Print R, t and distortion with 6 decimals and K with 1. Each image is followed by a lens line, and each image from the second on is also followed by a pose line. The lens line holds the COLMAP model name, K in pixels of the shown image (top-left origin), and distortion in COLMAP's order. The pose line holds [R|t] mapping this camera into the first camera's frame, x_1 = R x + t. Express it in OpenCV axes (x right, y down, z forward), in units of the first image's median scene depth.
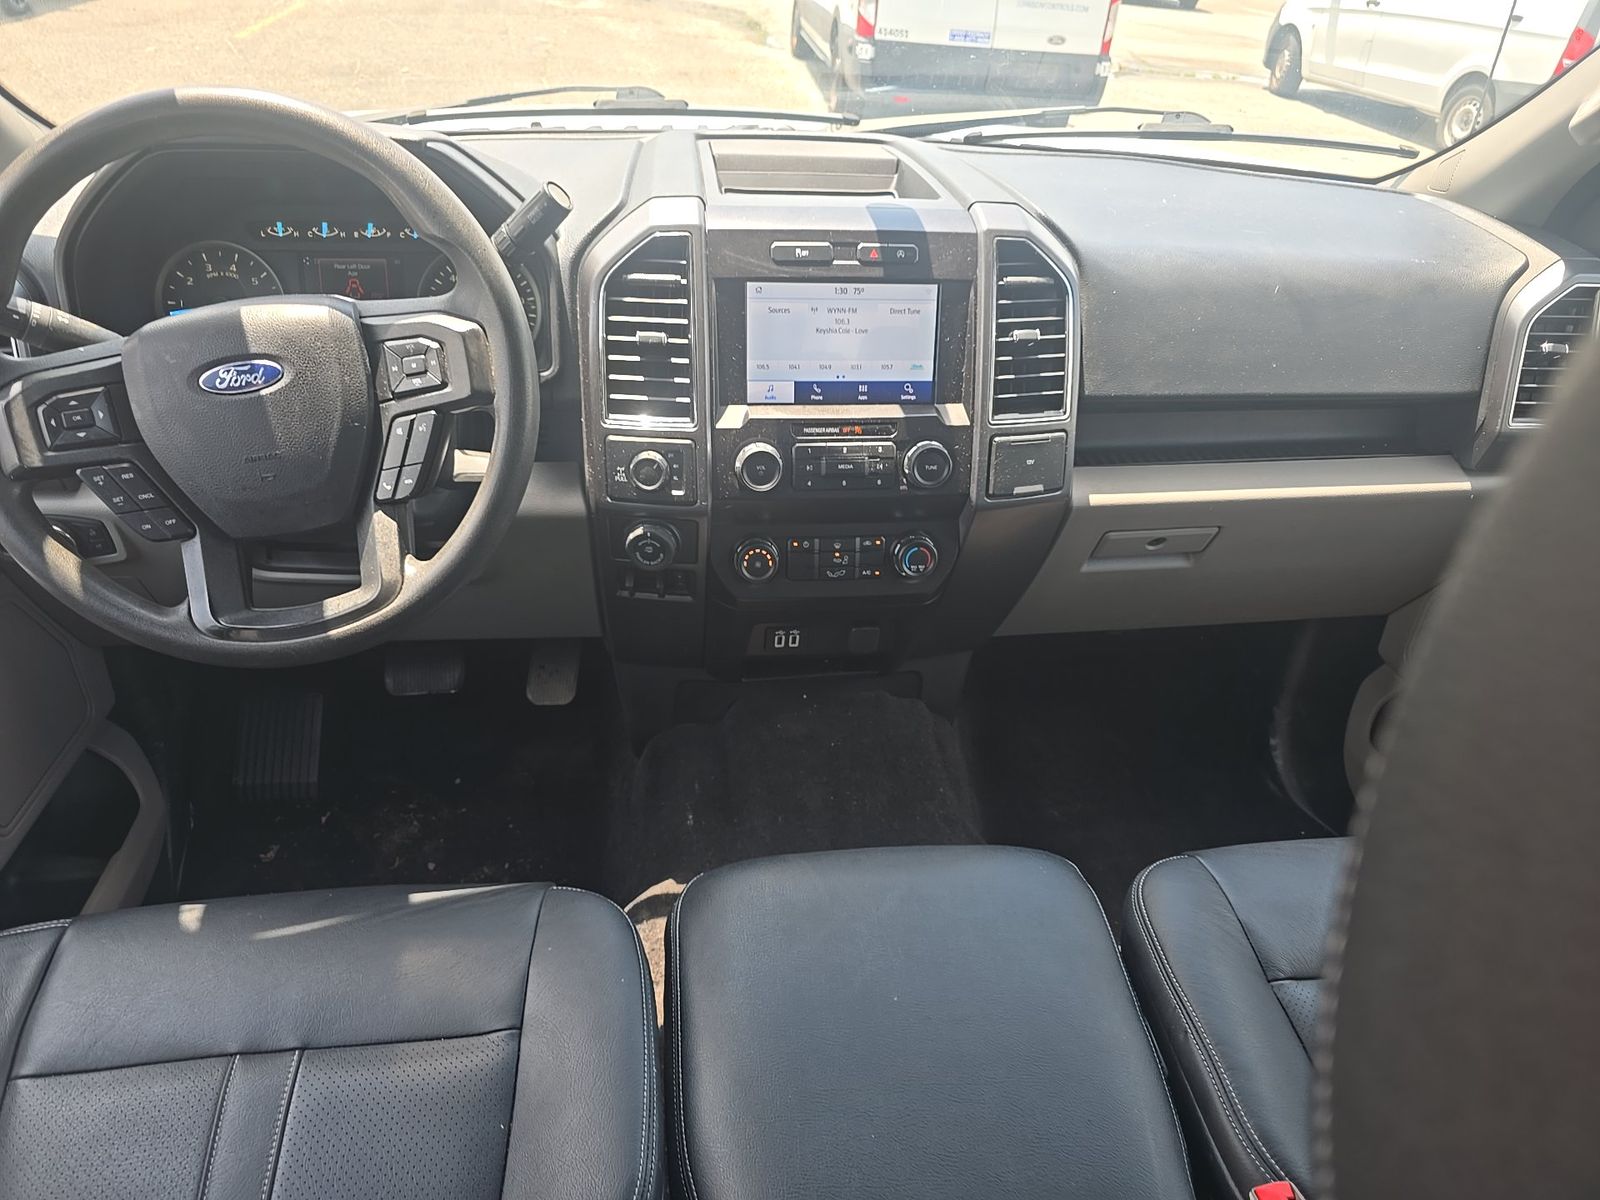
lens RADIAL K [[1092.3, 0, 802.6], [0, 1092.3, 625.1], [0, 0, 1]] dist [0.048409, -0.044759]
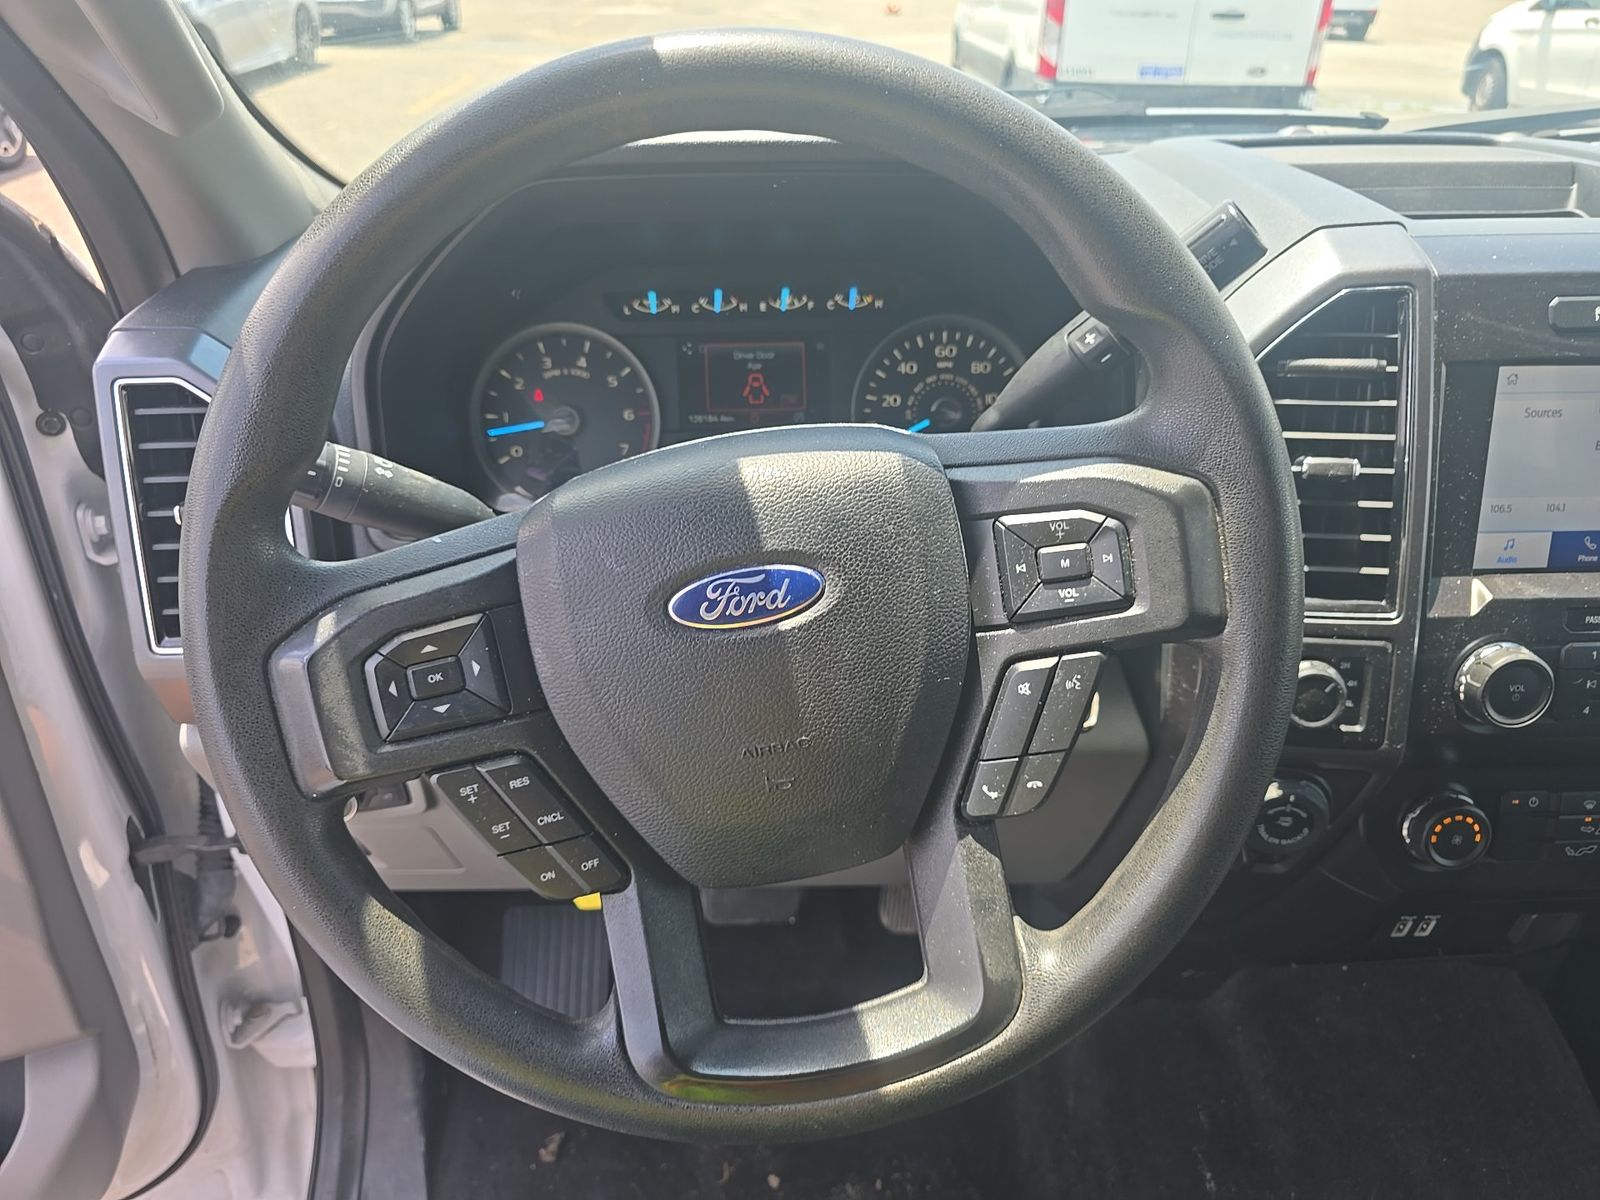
lens RADIAL K [[1061.9, 0, 793.8], [0, 1061.9, 605.8], [0, 0, 1]] dist [0.030793, -0.030271]
pose [[0.995254, -0.000988, -0.097307, -0.422229], [-0.003844, 0.998769, -0.049456, -0.188898], [0.097236, 0.049596, 0.994025, 0.497342]]
